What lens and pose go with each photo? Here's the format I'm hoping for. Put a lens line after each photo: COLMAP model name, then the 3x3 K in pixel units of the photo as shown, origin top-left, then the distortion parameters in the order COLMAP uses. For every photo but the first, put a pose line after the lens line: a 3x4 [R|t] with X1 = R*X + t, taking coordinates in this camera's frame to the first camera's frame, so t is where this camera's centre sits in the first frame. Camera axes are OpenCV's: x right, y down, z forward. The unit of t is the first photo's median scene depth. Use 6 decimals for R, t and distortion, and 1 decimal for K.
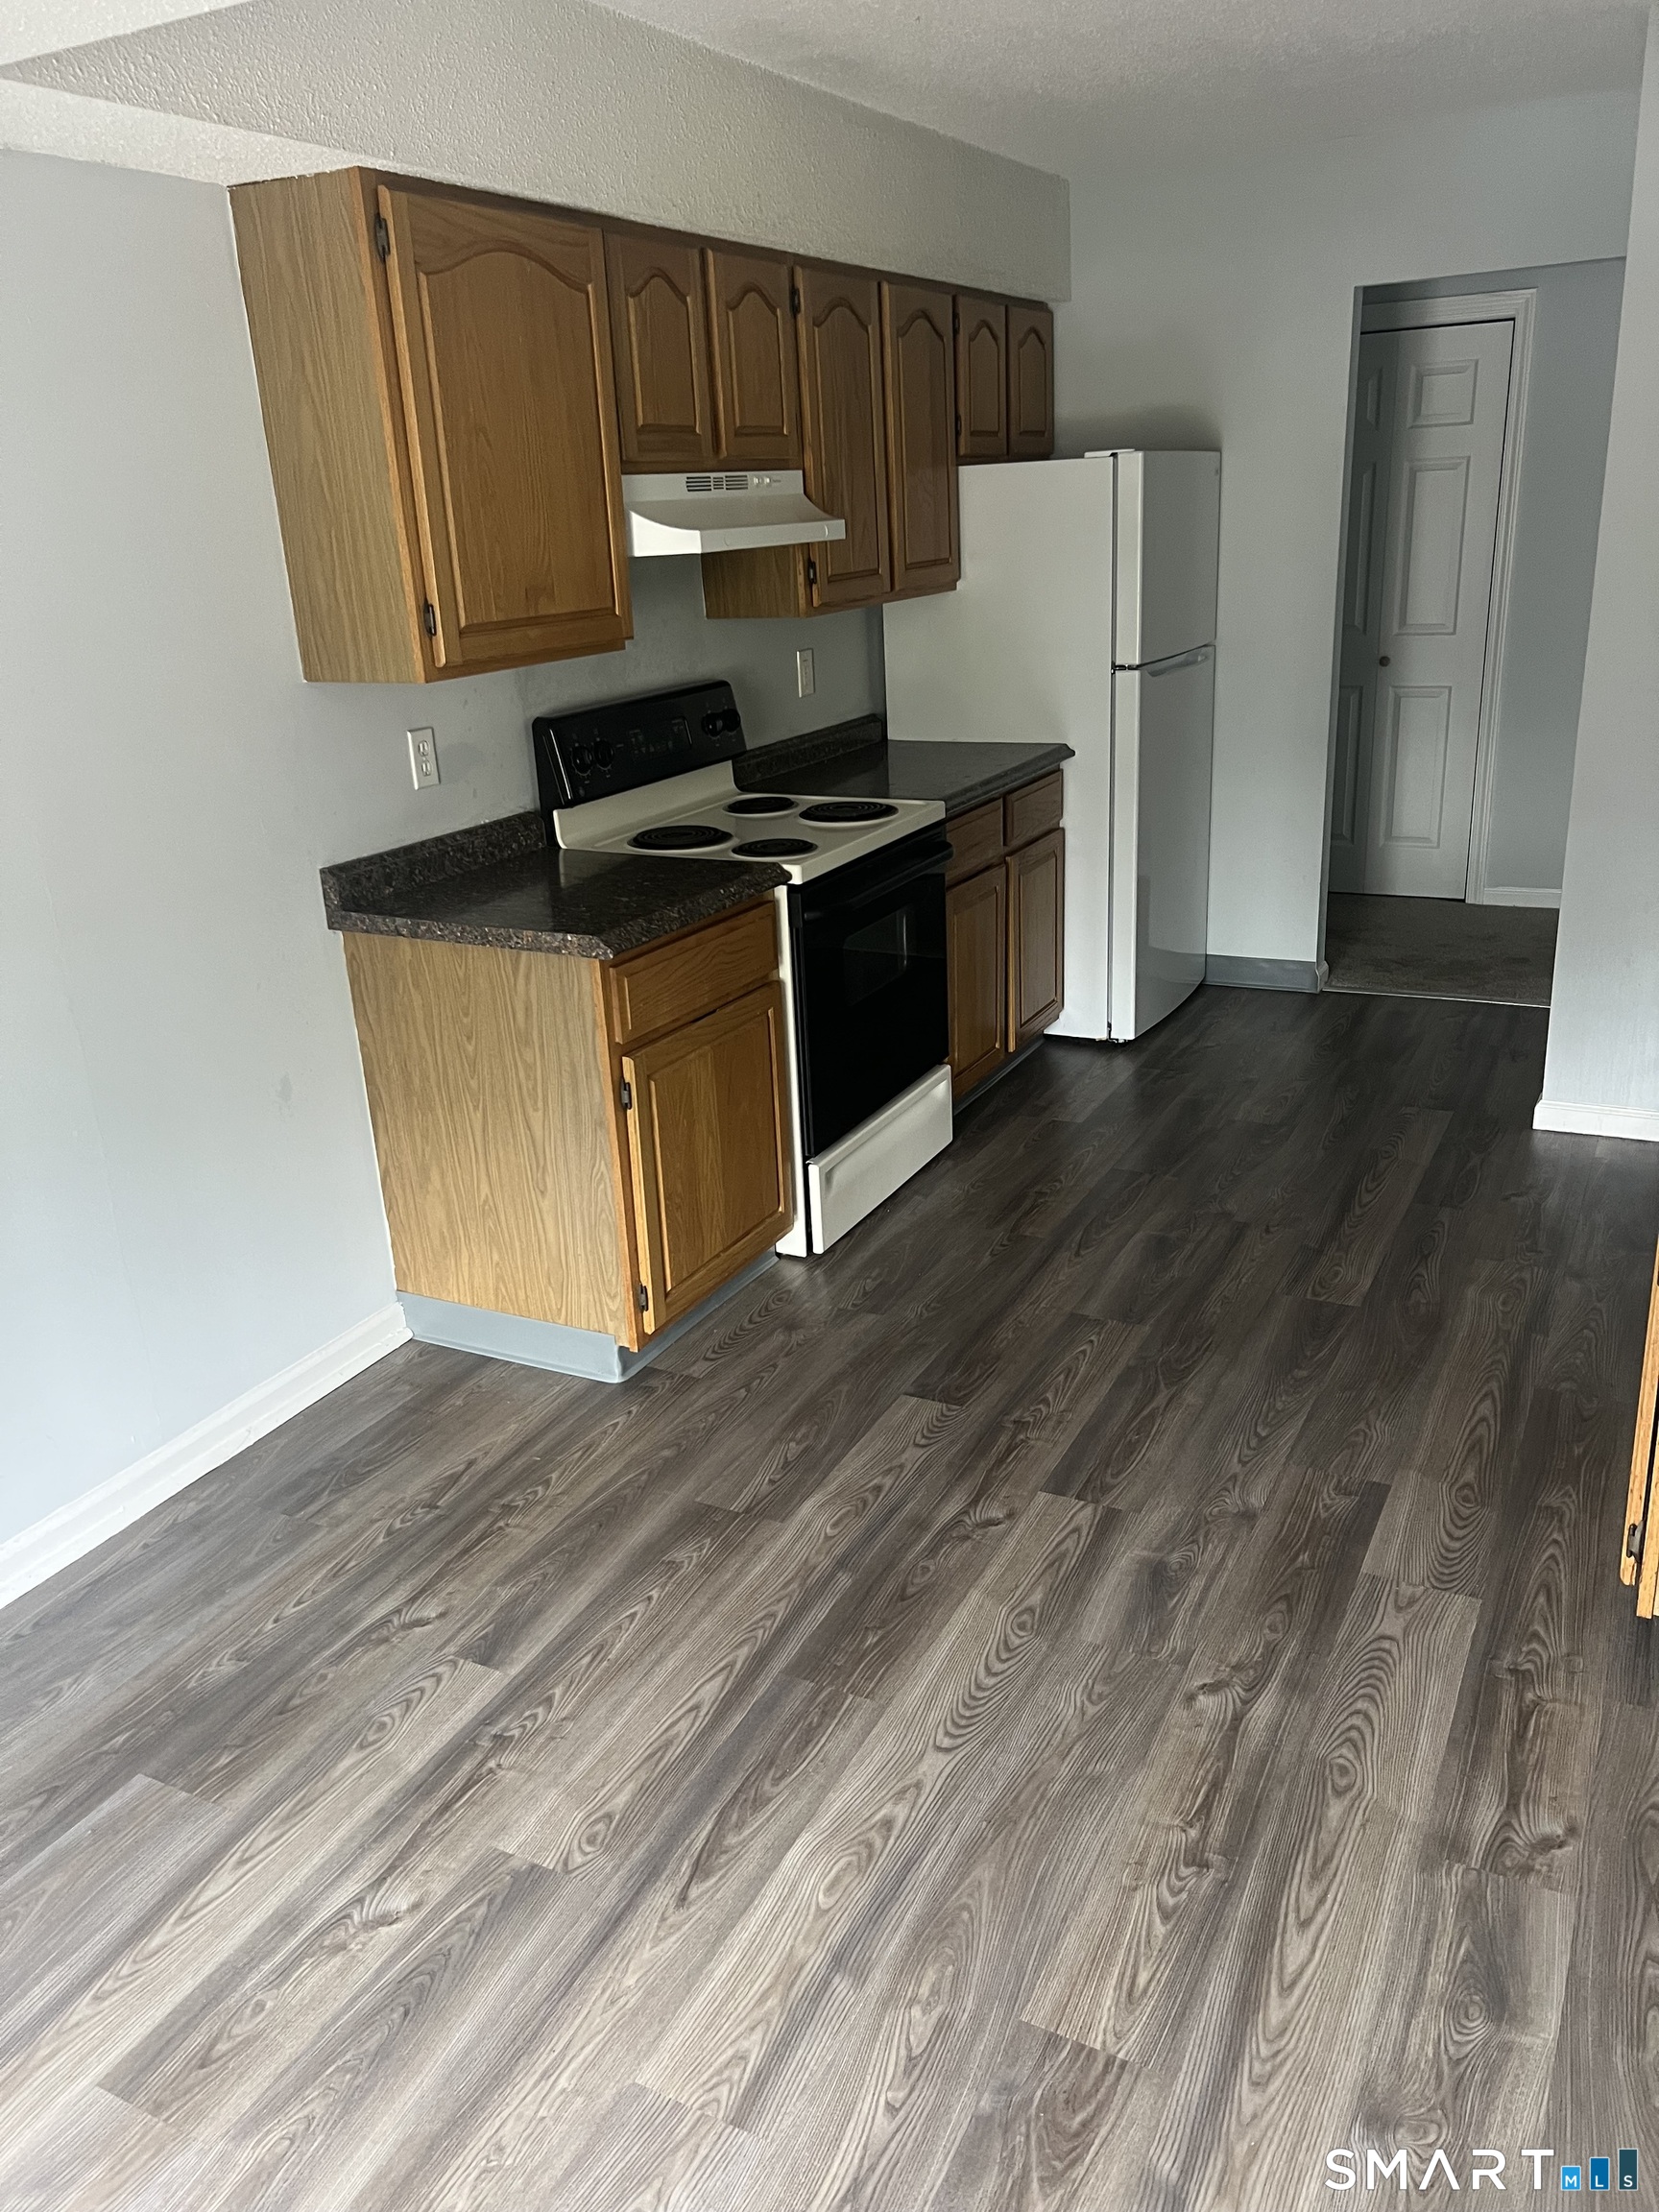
lens RADIAL K [[1679.4, 0, 829.5], [0, 1679.4, 1106.0], [0, 0, 1]] dist [0.043151, -0.039976]
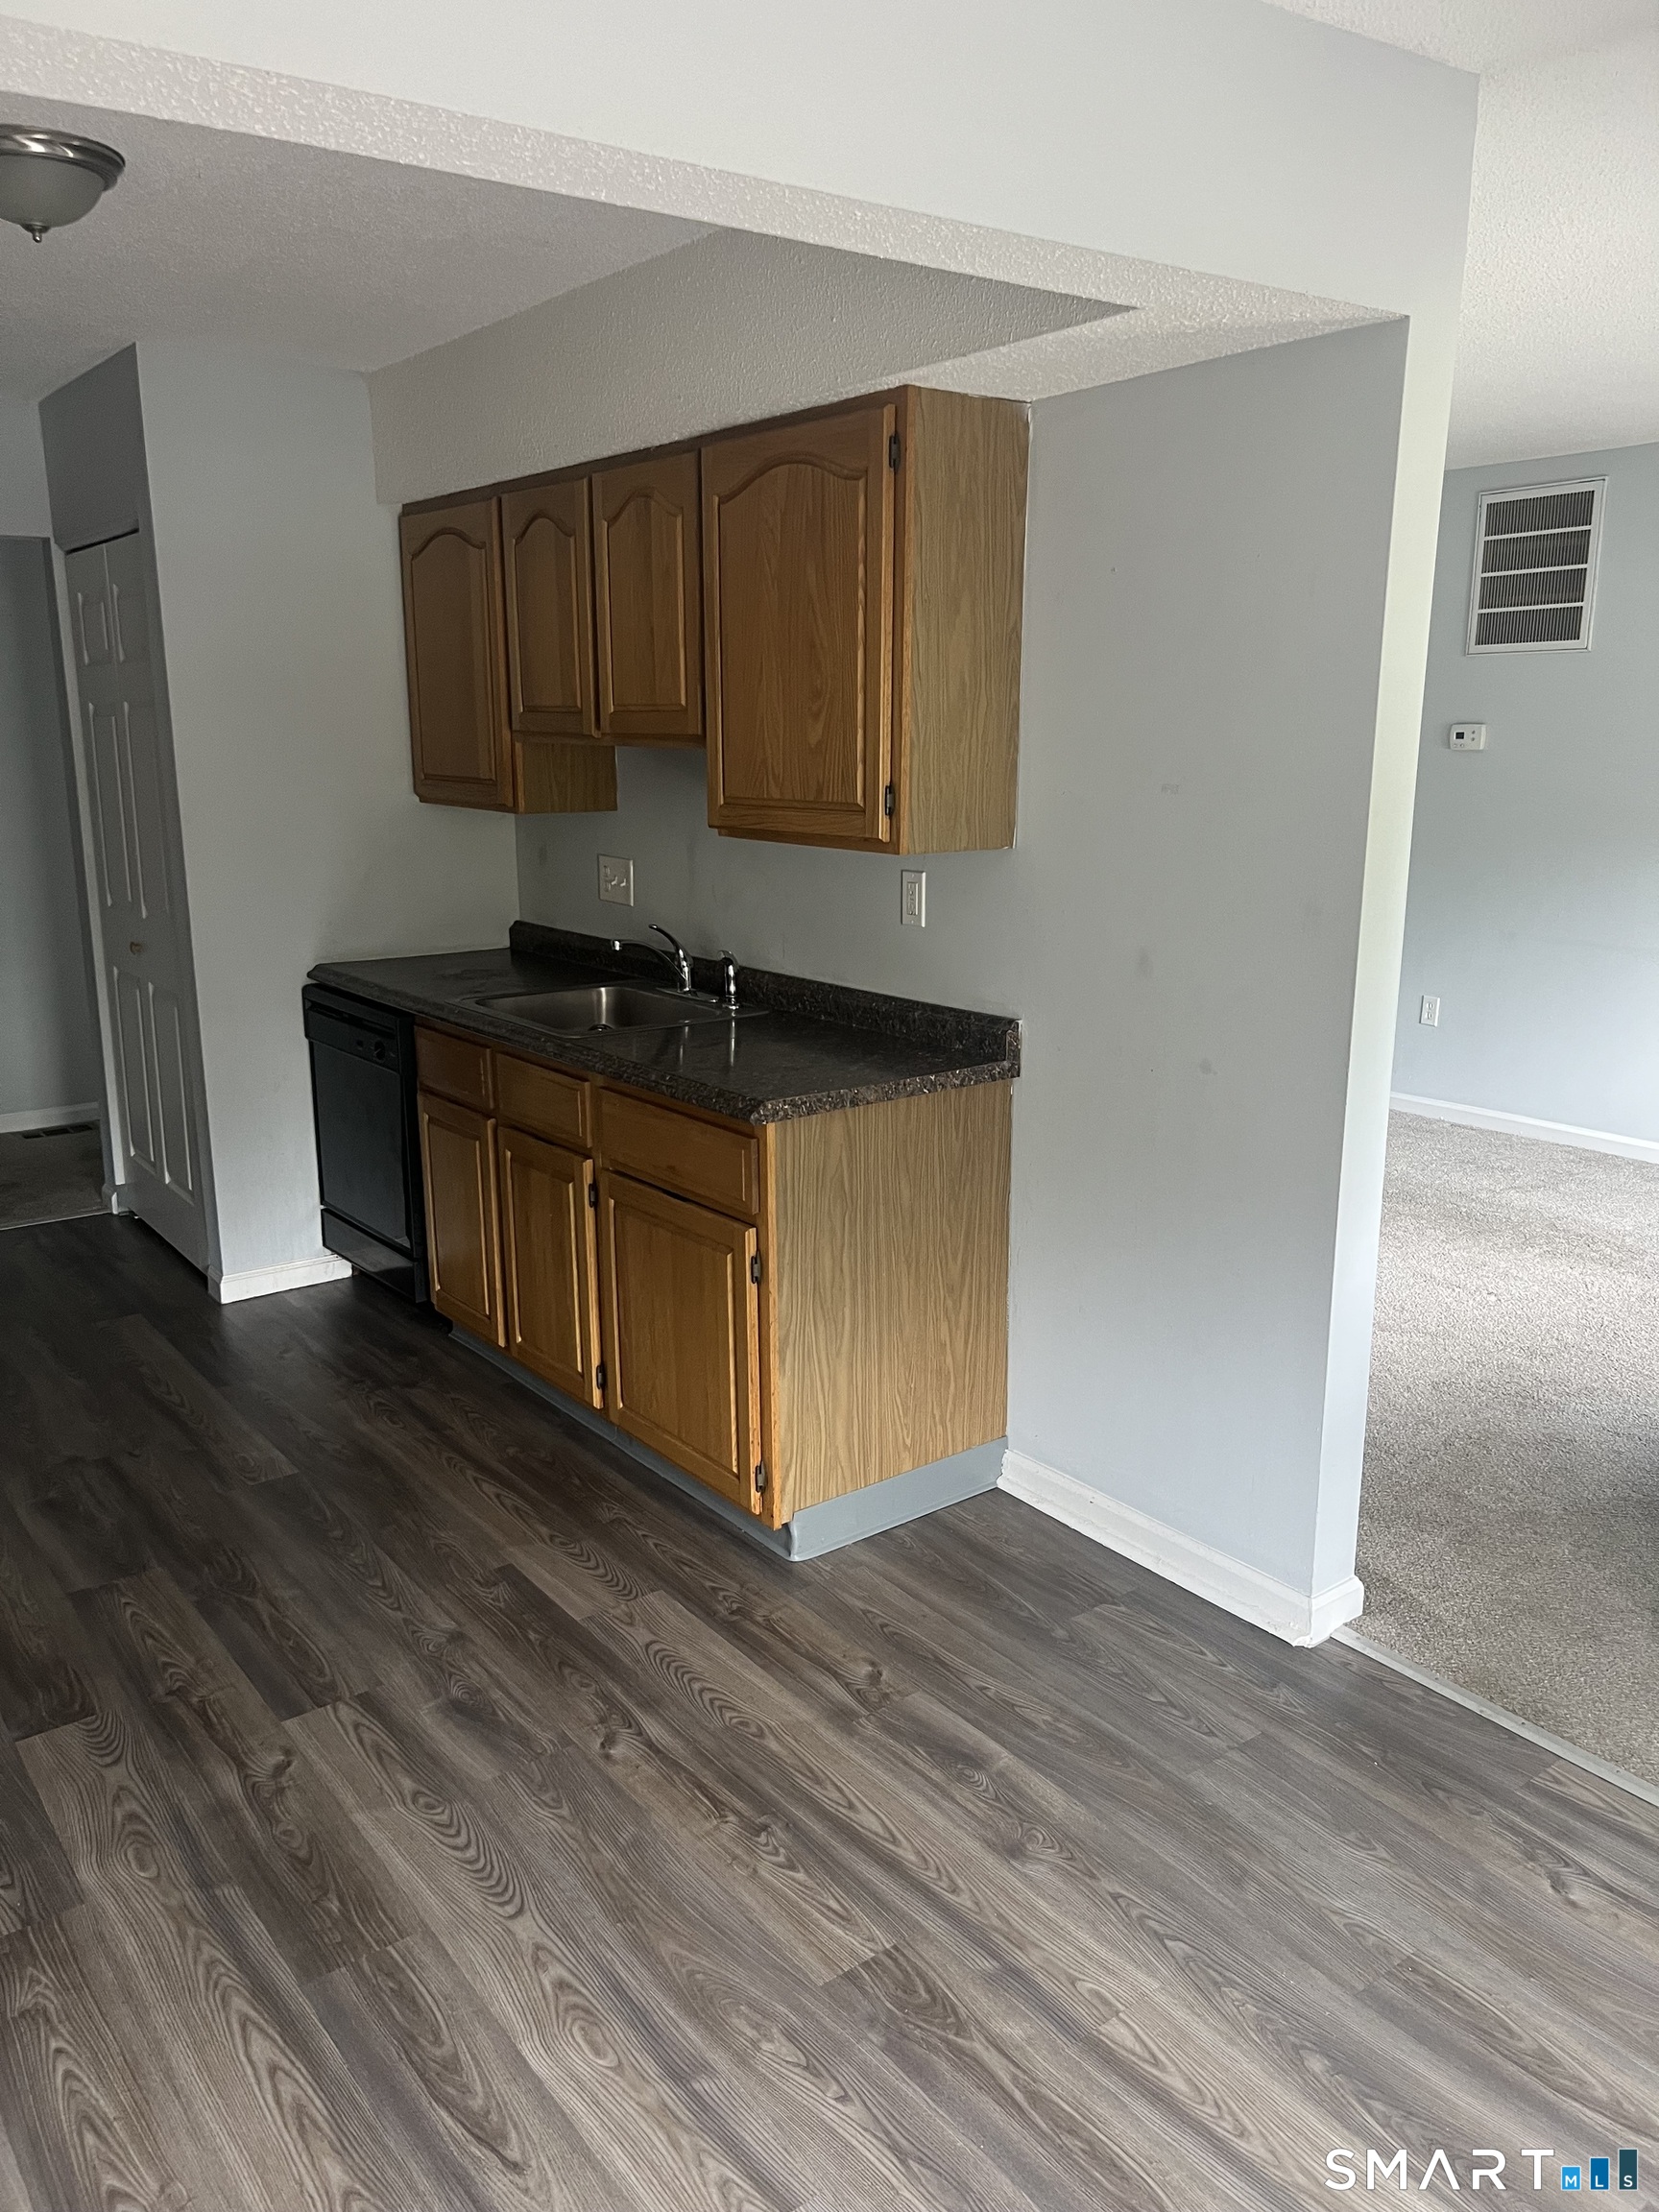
lens RADIAL K [[1681.2, 0, 811.8], [0, 1681.2, 1113.2], [0, 0, 1]] dist [0.042341, -0.040272]
pose [[0.434939, -0.159482, 0.886224, -0.624415], [0.283388, 0.958424, 0.033394, -0.057372], [-0.854704, 0.236620, 0.462051, 0.246189]]
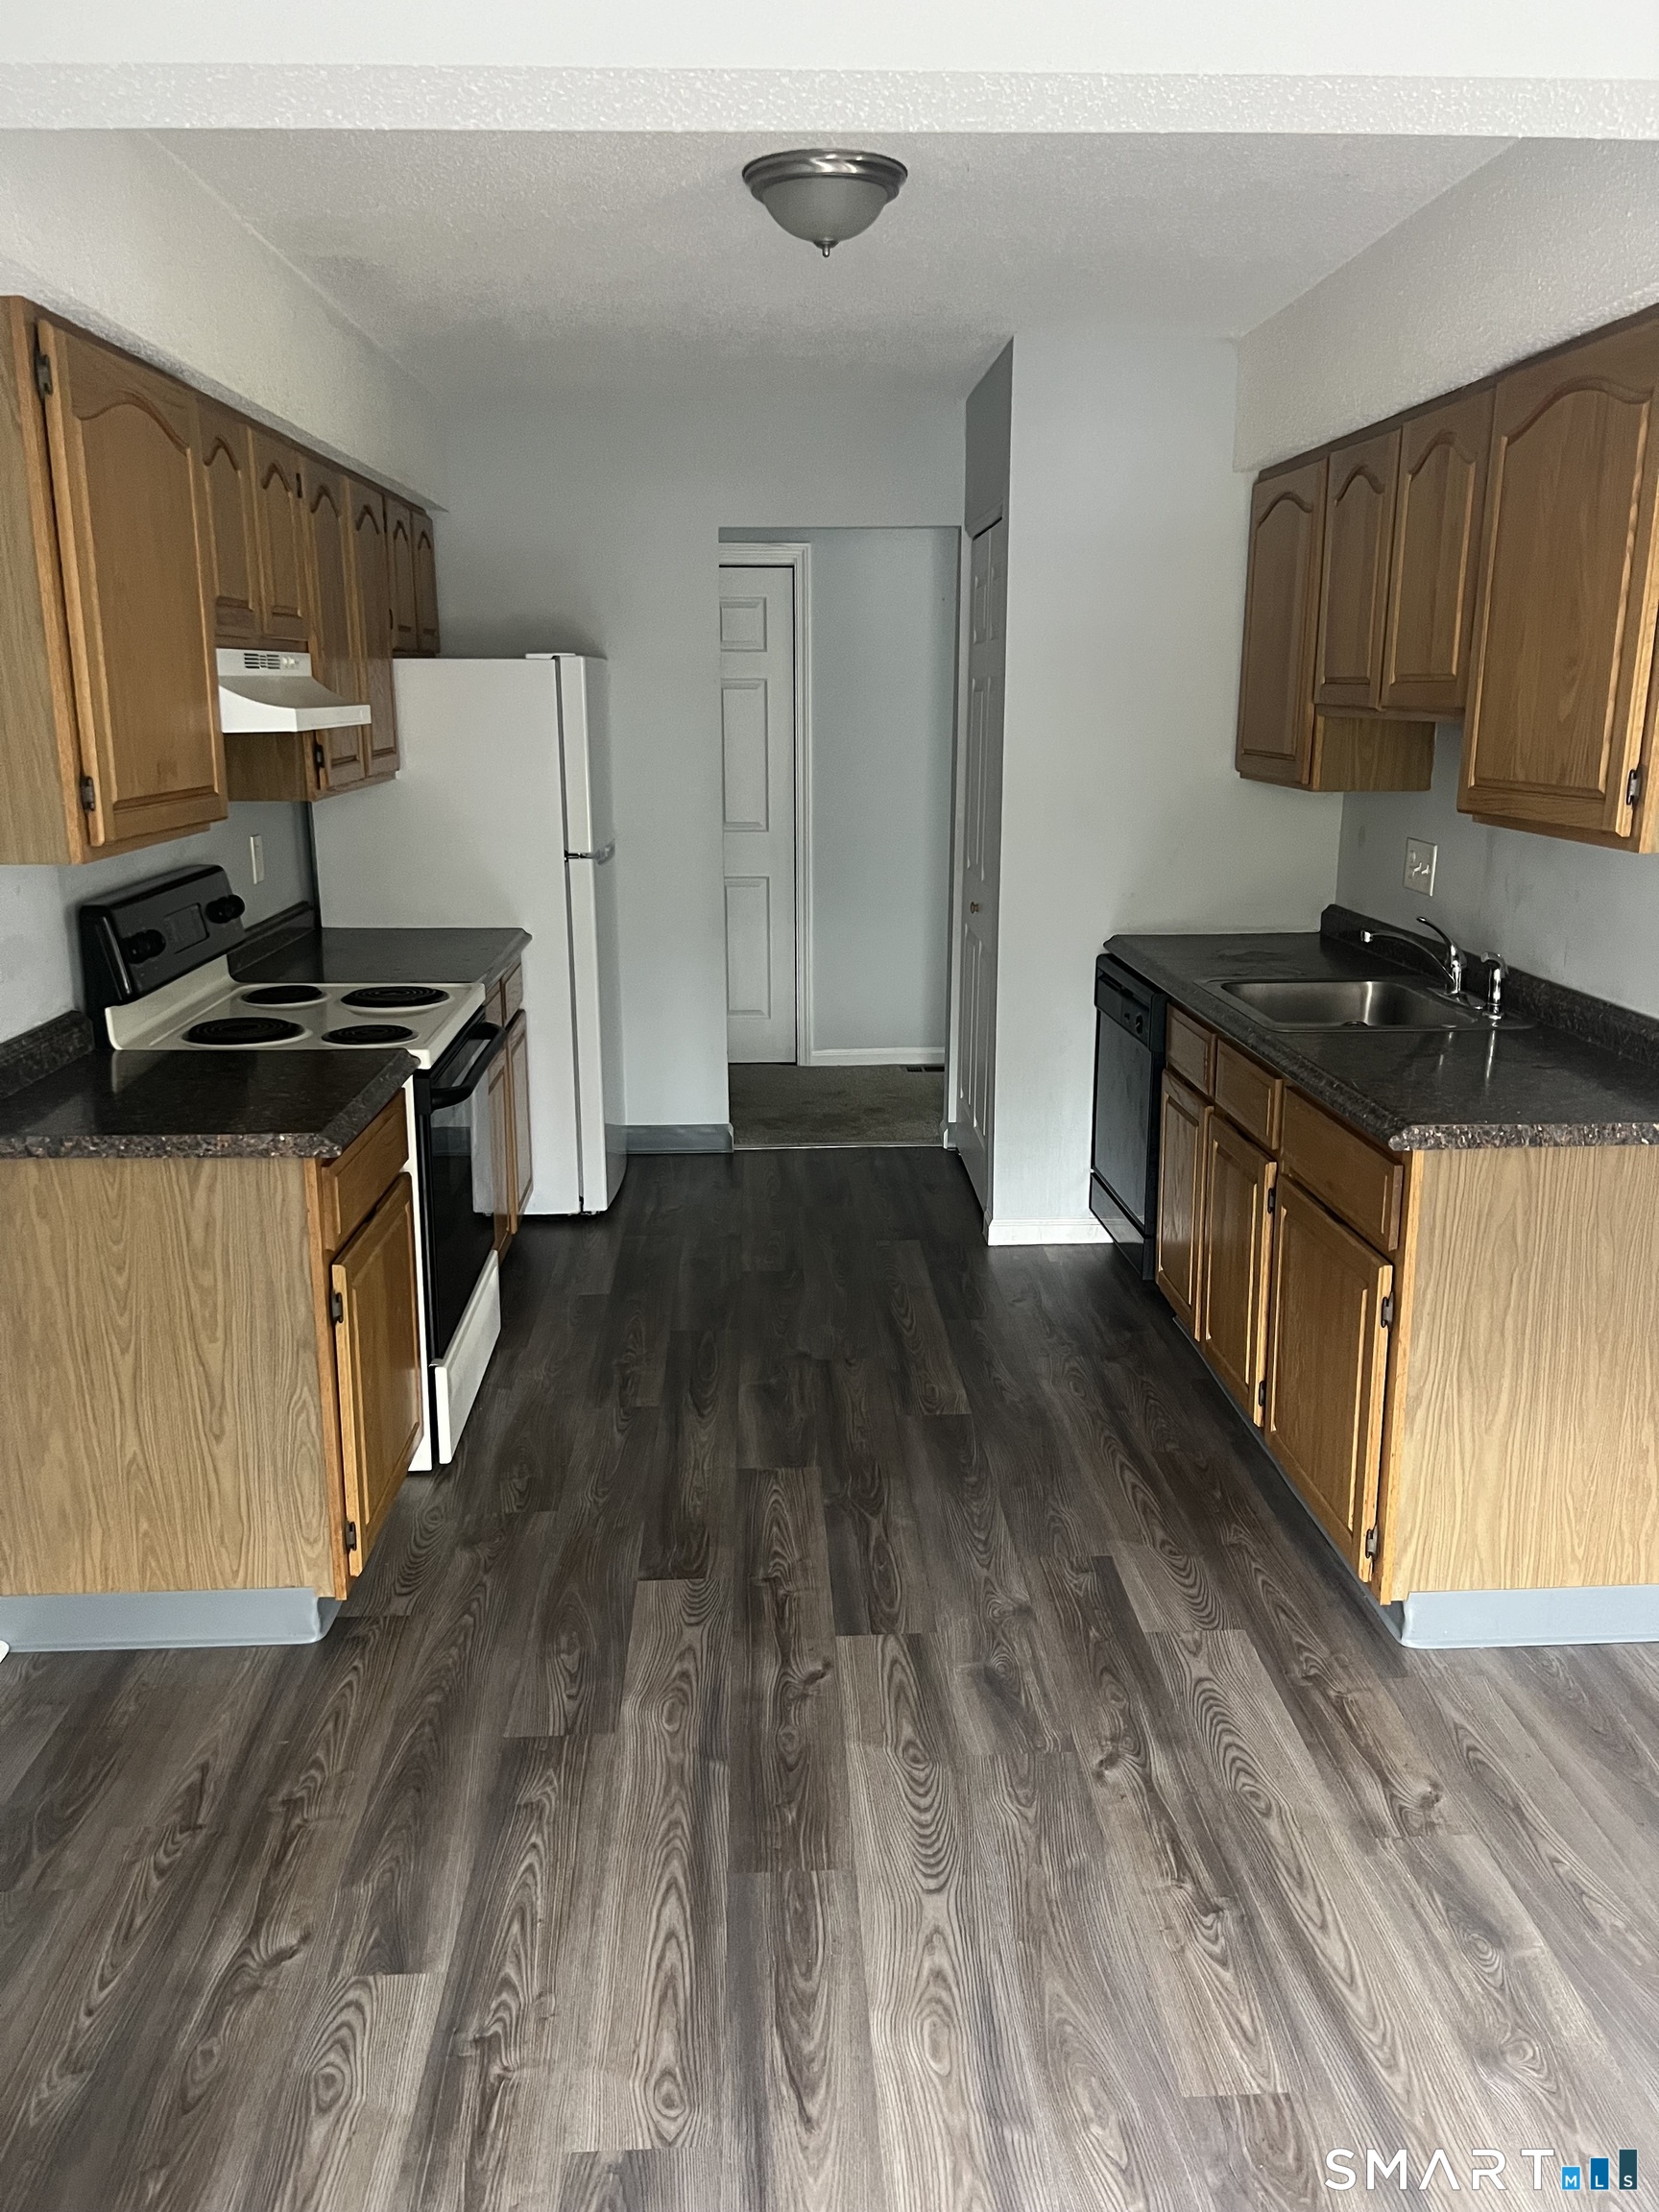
lens RADIAL K [[1679.4, 0, 829.5], [0, 1679.4, 1106.0], [0, 0, 1]] dist [0.043151, -0.039976]
pose [[0.861971, -0.072878, 0.501693, -0.423719], [0.128864, 0.988606, -0.077795, -0.011333], [-0.490307, 0.131707, 0.861541, 0.090336]]
